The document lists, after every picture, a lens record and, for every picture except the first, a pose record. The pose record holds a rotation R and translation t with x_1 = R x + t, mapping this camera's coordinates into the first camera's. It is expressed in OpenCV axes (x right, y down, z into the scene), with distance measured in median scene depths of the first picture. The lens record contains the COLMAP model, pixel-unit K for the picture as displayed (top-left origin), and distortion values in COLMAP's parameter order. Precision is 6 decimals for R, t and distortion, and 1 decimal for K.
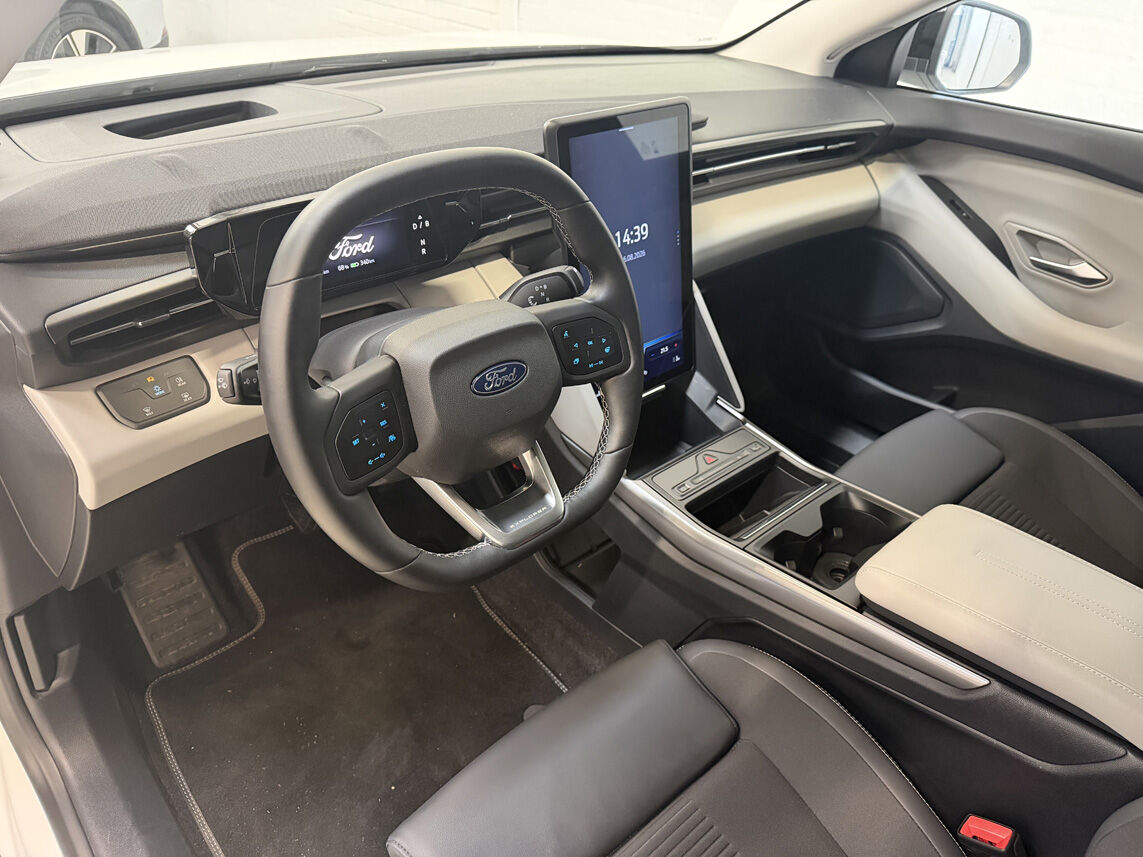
lens RADIAL K [[802.3, 0, 571.0], [0, 802.3, 429.0], [0, 0, 1]] dist [0.004314, 0.000237]
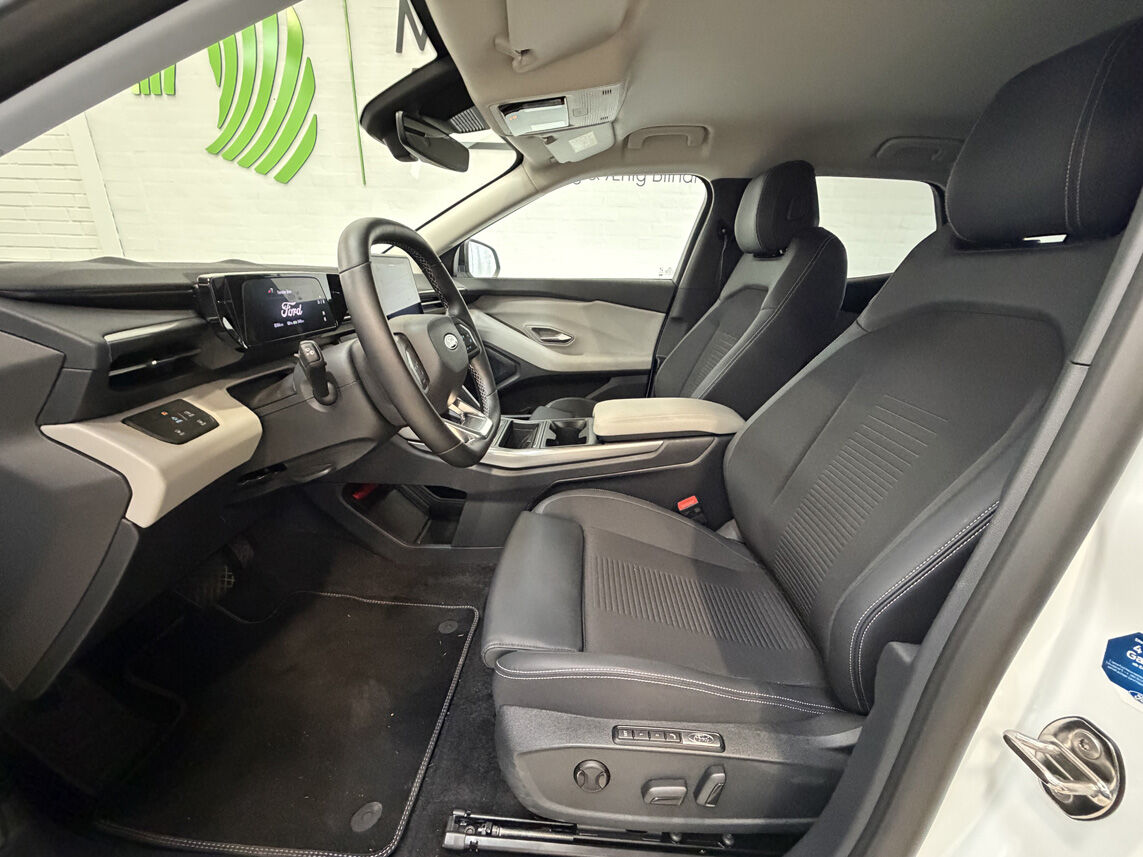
lens RADIAL K [[459.3, 0, 563.7], [0, 459.3, 426.1], [0, 0, 1]] dist [0.001450, 0.000195]
pose [[0.696373, -0.256198, 0.670393, -0.543860], [0.408886, 0.909312, -0.077228, 0.239112], [-0.589811, 0.327894, 0.737976, 0.143883]]
